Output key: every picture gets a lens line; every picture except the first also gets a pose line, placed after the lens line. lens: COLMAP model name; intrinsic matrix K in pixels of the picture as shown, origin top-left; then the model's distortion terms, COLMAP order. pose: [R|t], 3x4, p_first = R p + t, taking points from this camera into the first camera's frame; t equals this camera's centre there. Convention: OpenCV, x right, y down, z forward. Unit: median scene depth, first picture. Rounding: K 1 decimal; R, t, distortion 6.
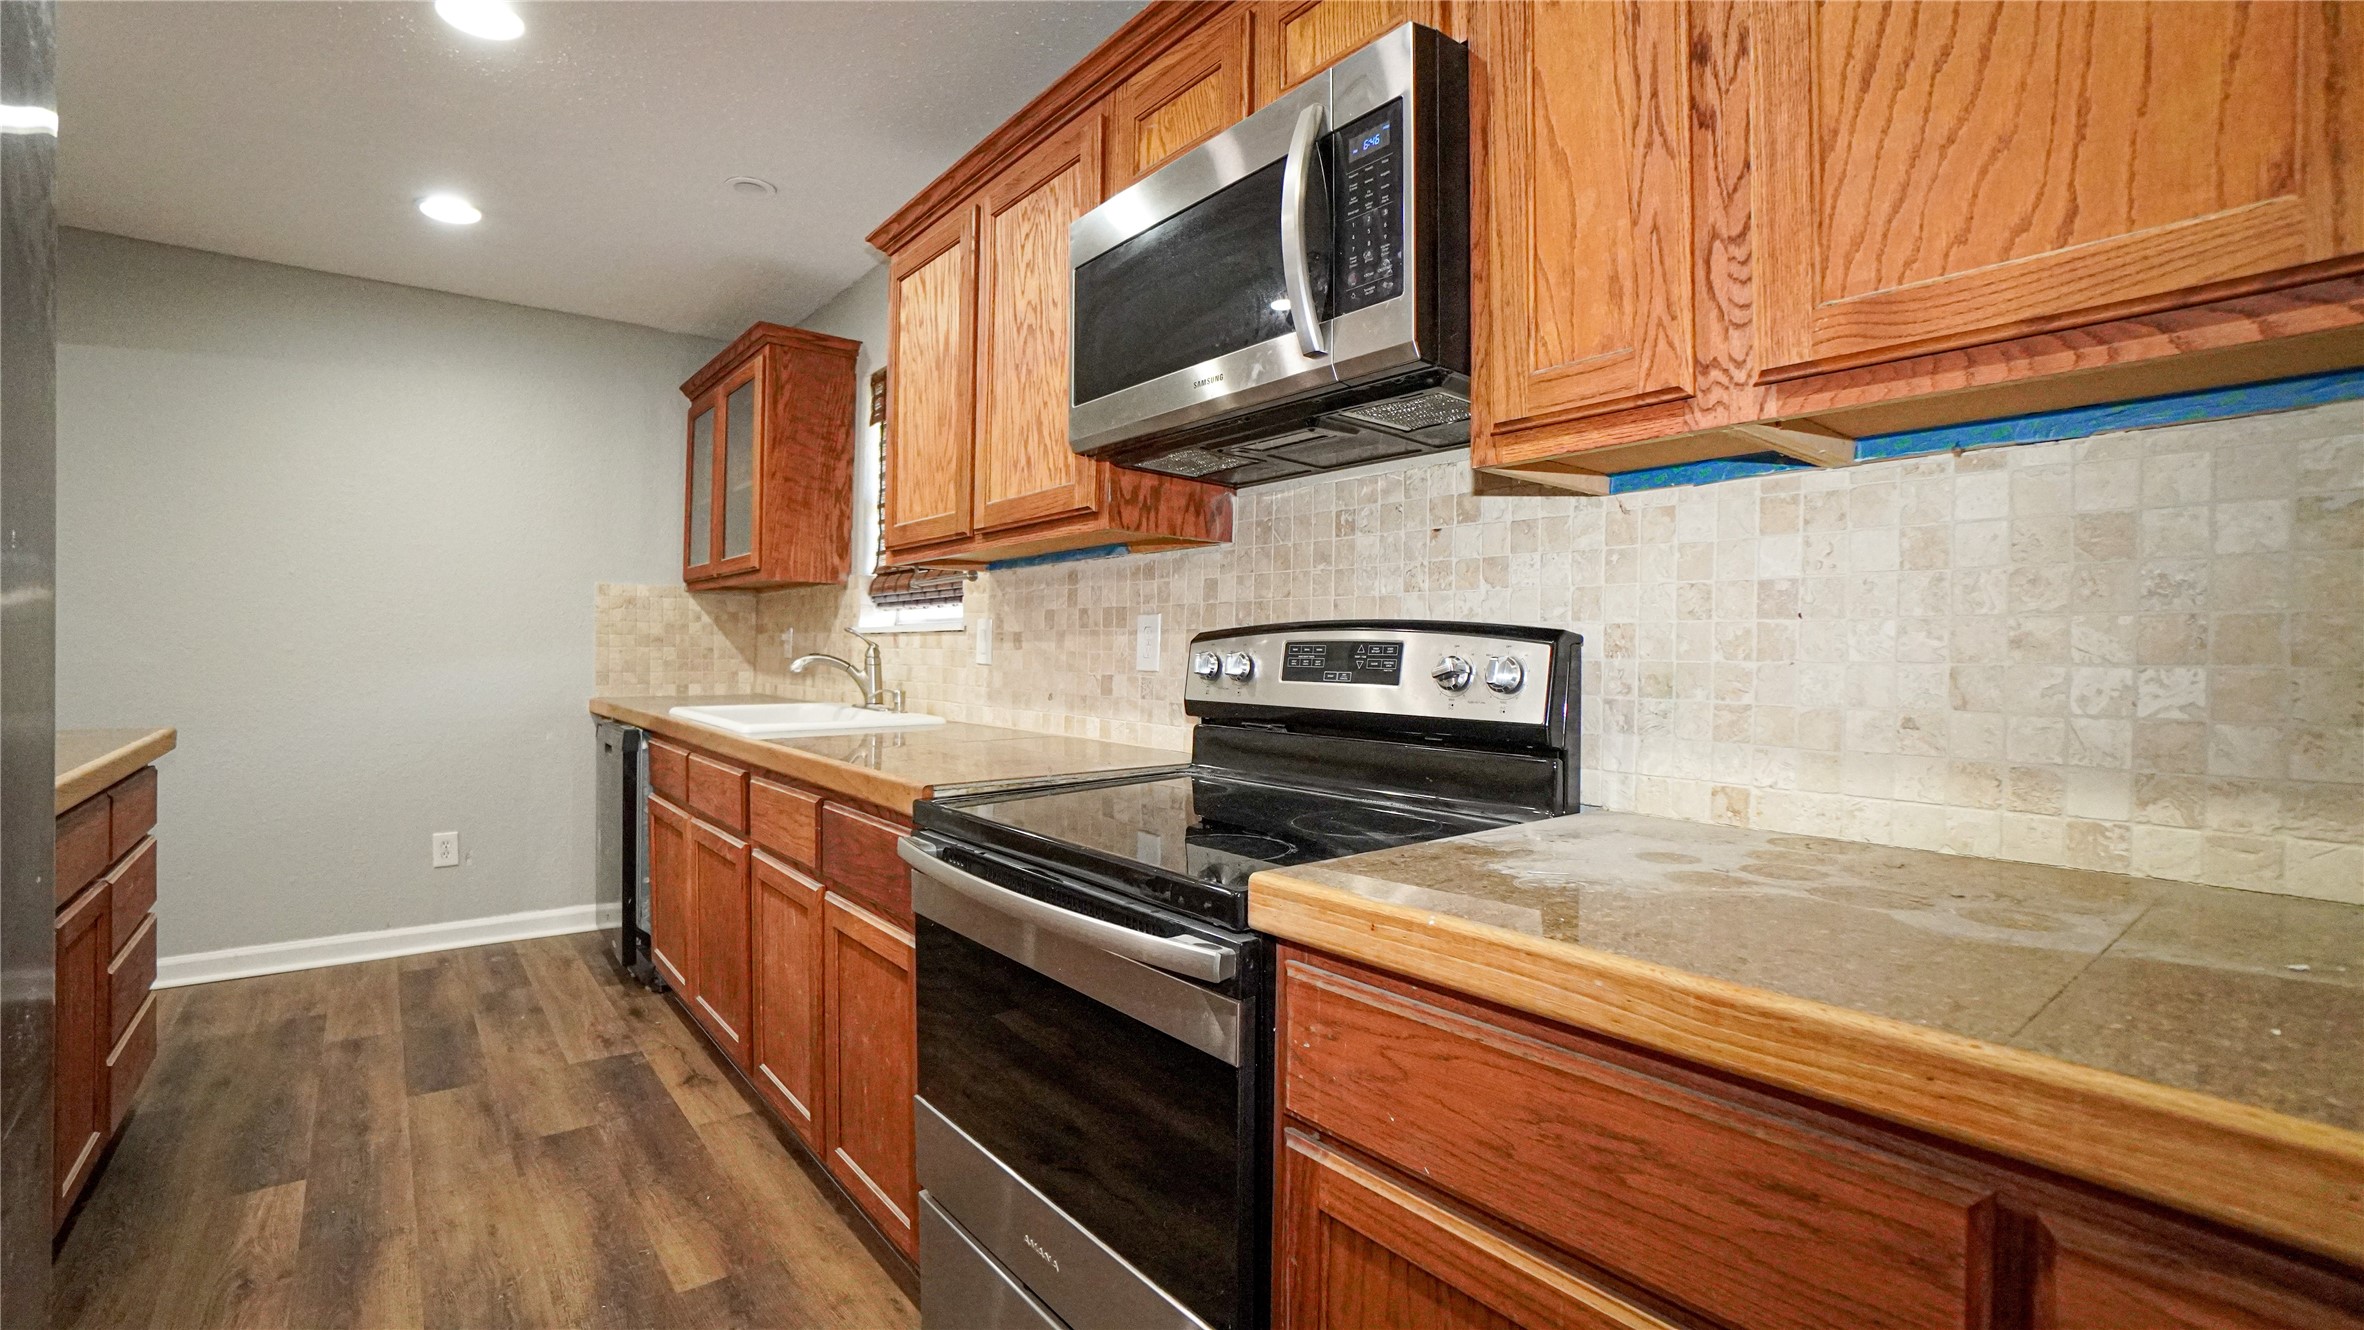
lens RADIAL K [[1043.7, 0, 1163.3], [0, 1043.7, 660.0], [0, 0, 1]] dist [-0.066076, 0.027714]
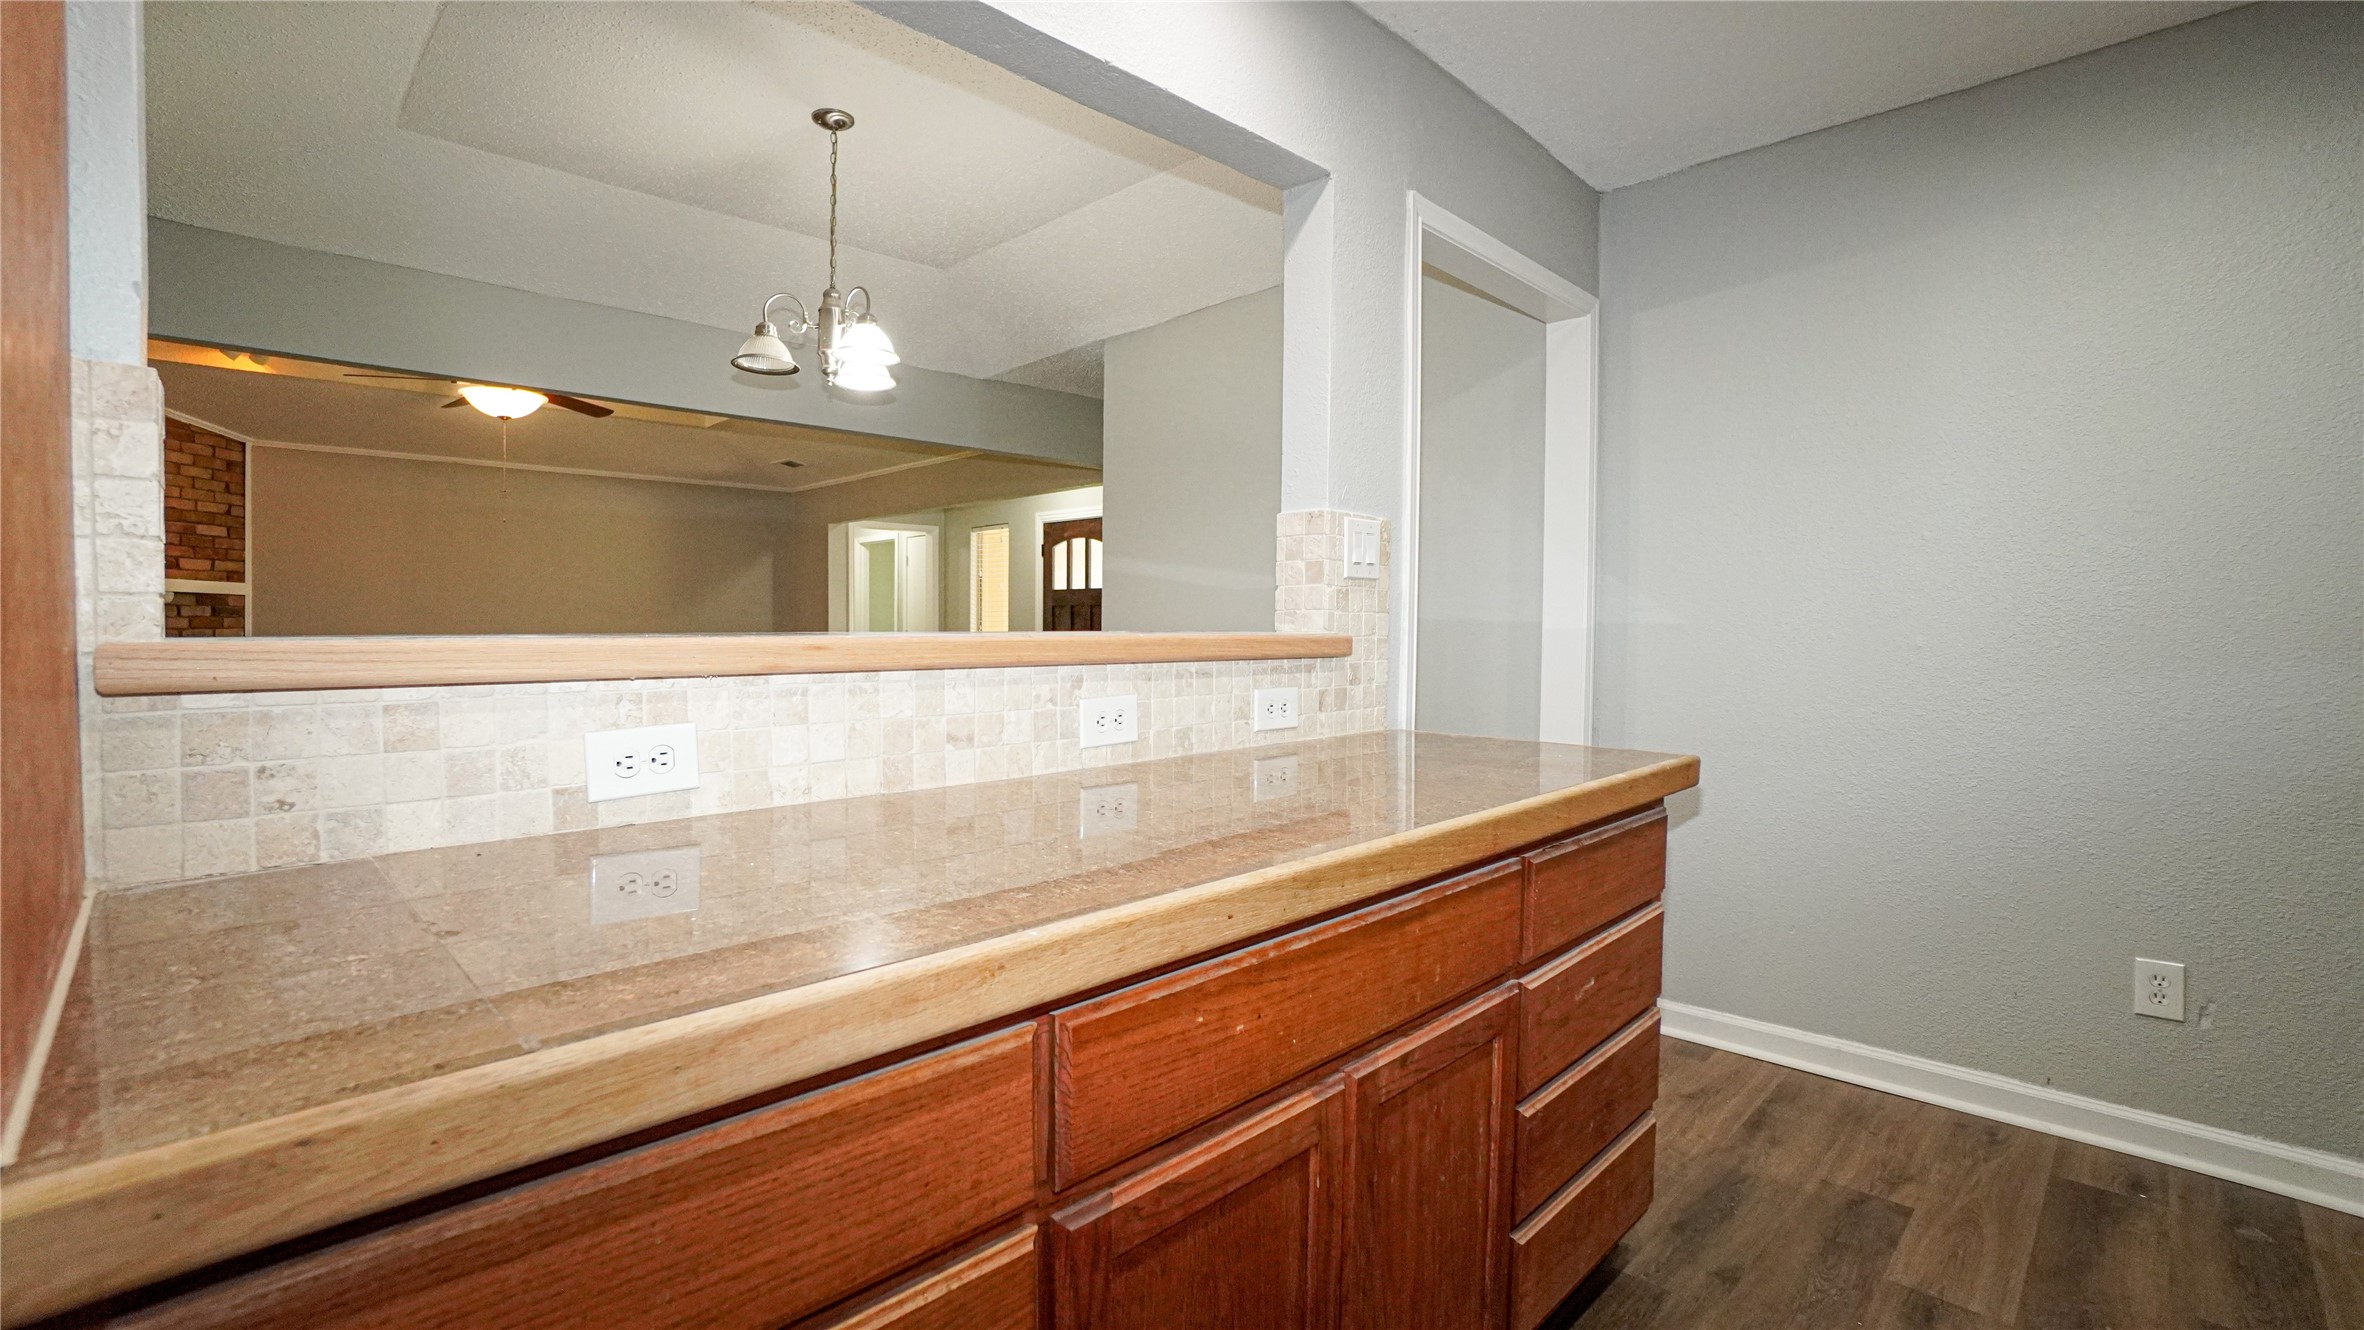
lens RADIAL K [[1043.7, 0, 1163.3], [0, 1043.7, 660.0], [0, 0, 1]] dist [-0.066076, 0.027714]
pose [[0.124311, 0.018095, -0.992078, -0.335332], [-0.012495, 0.999783, 0.016670, -0.008664], [0.992165, 0.010323, 0.124510, 0.573950]]
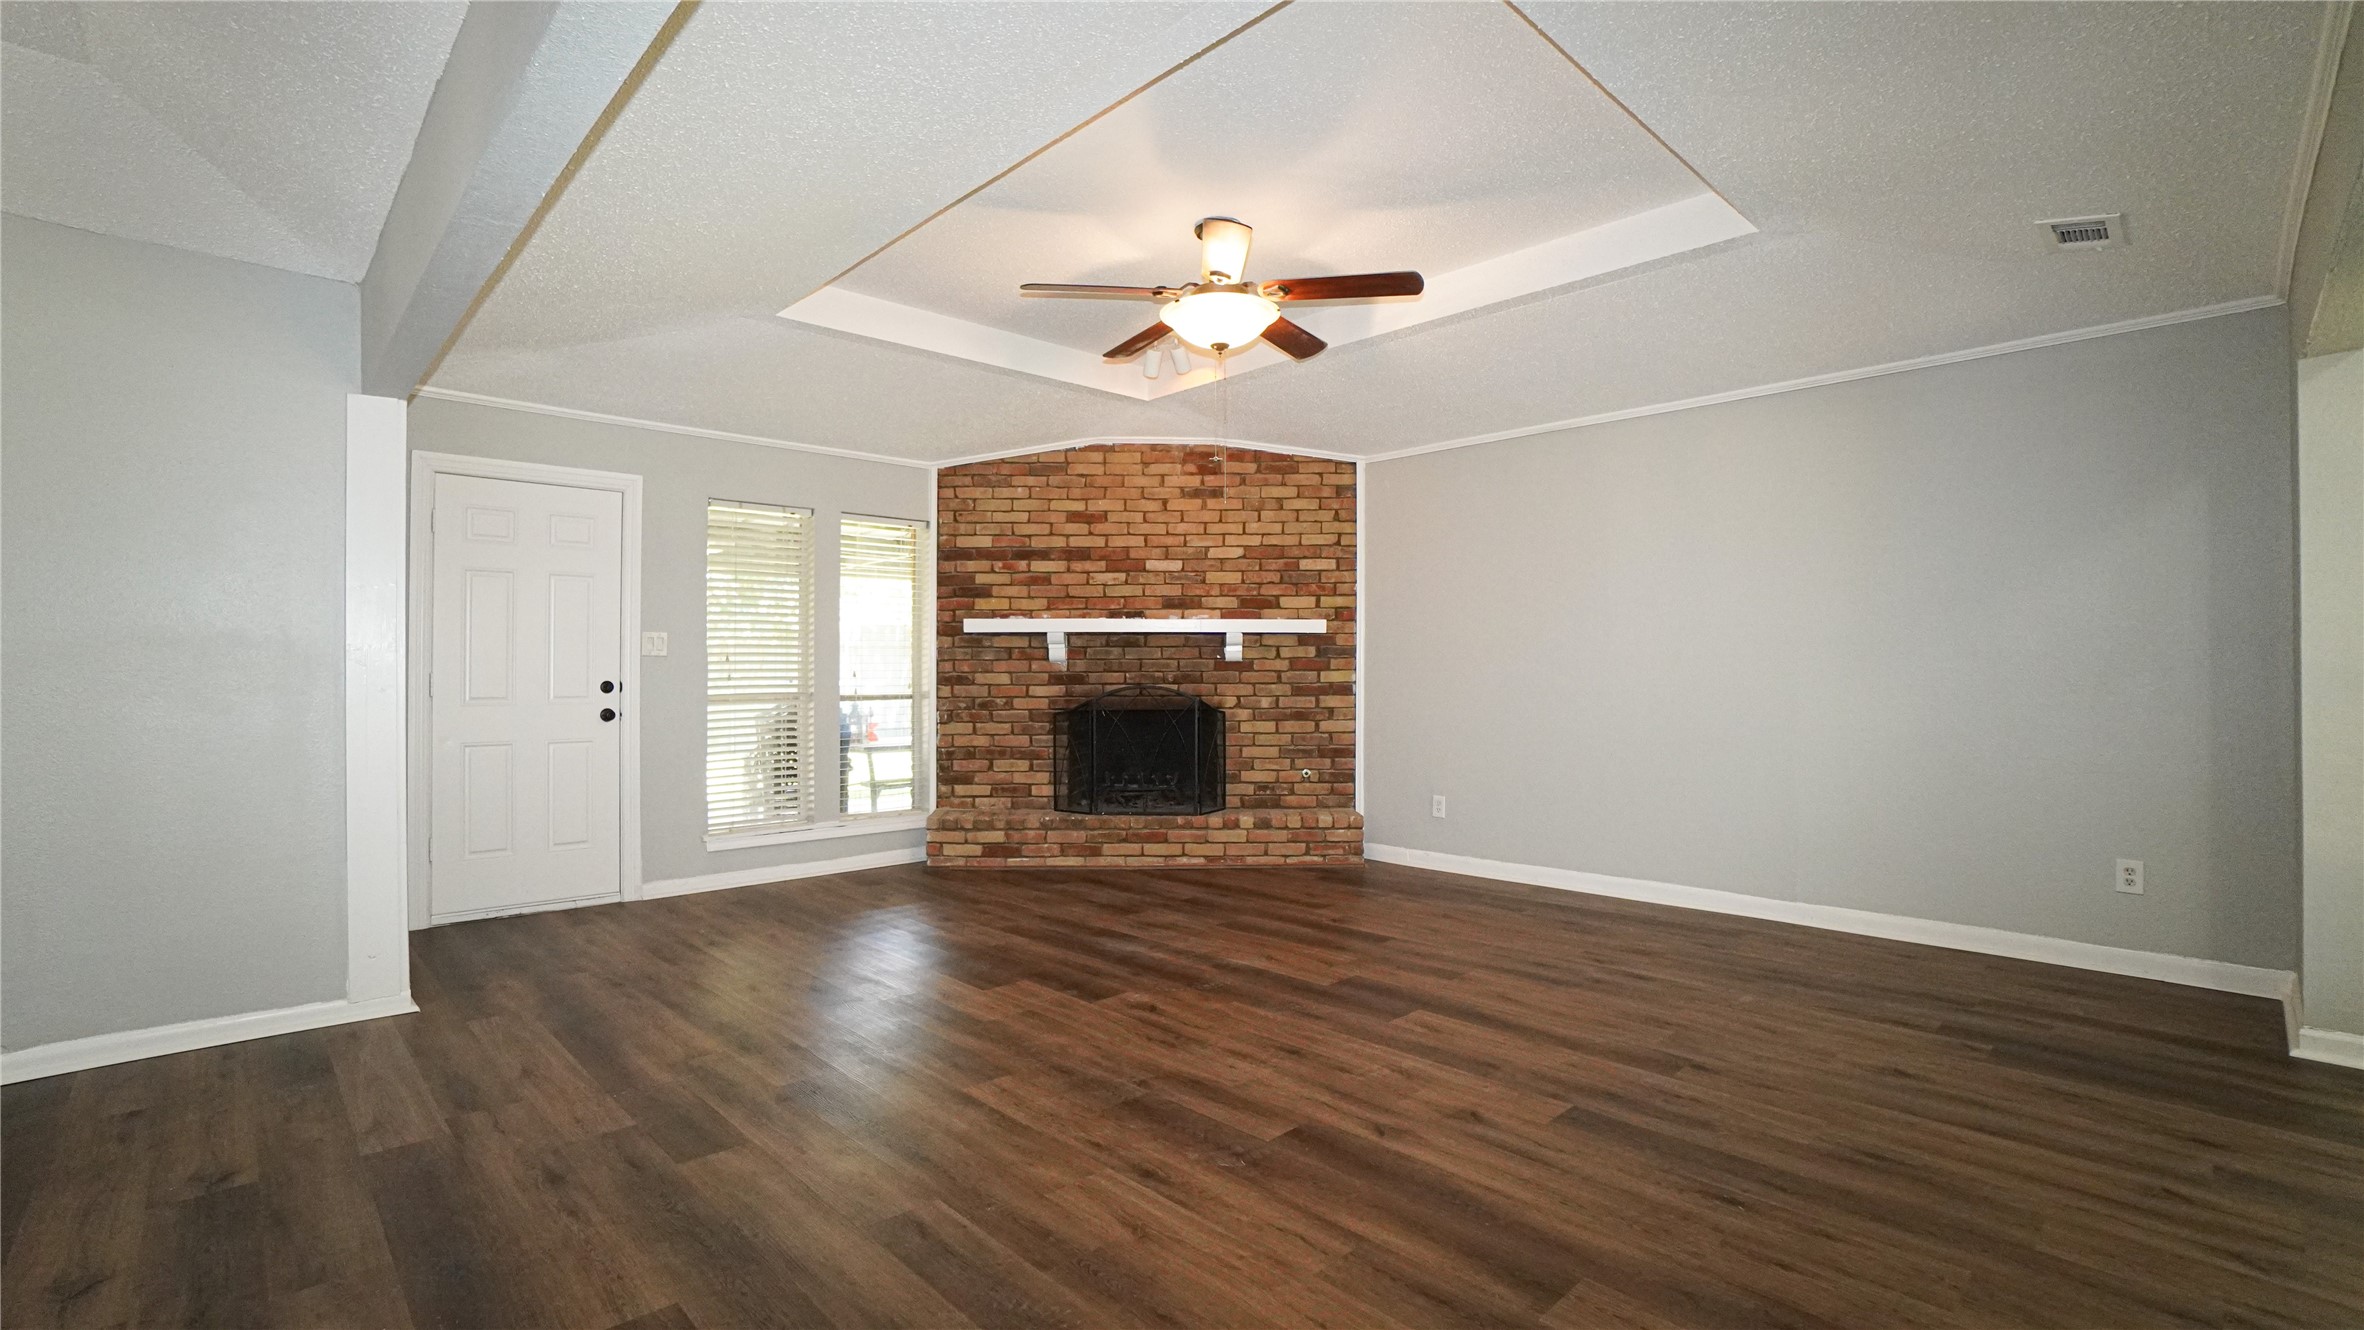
lens RADIAL K [[1043.7, 0, 1163.3], [0, 1043.7, 660.0], [0, 0, 1]] dist [-0.066076, 0.027714]
pose [[-0.995322, -0.009621, -0.096135, -2.833252], [-0.010045, 0.999942, 0.003924, -0.051060], [0.096091, 0.004872, -0.995361, 0.921219]]
